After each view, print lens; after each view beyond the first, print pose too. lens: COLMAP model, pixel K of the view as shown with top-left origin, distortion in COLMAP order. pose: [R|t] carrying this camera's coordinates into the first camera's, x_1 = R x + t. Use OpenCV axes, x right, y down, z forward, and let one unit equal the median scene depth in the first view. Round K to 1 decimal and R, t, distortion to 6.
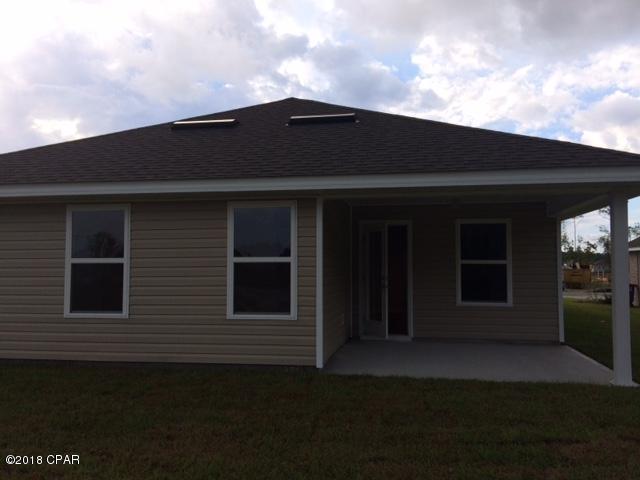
lens RADIAL K [[542.6, 0, 323.7], [0, 542.6, 239.9], [0, 0, 1]] dist [0.105582, -0.149328]
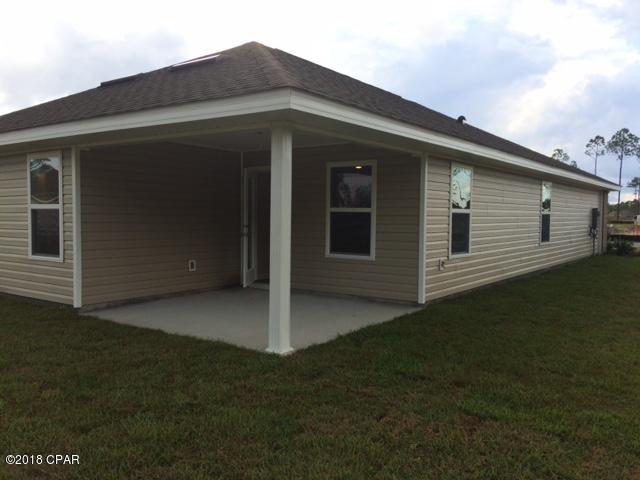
lens RADIAL K [[542.6, 0, 319.0], [0, 542.6, 246.4], [0, 0, 1]] dist [0.105582, -0.149328]
pose [[0.894766, 0.029738, -0.445545, 0.847740], [0.016756, 0.994841, 0.100052, 0.013346], [0.446222, -0.096989, 0.889651, 0.242036]]
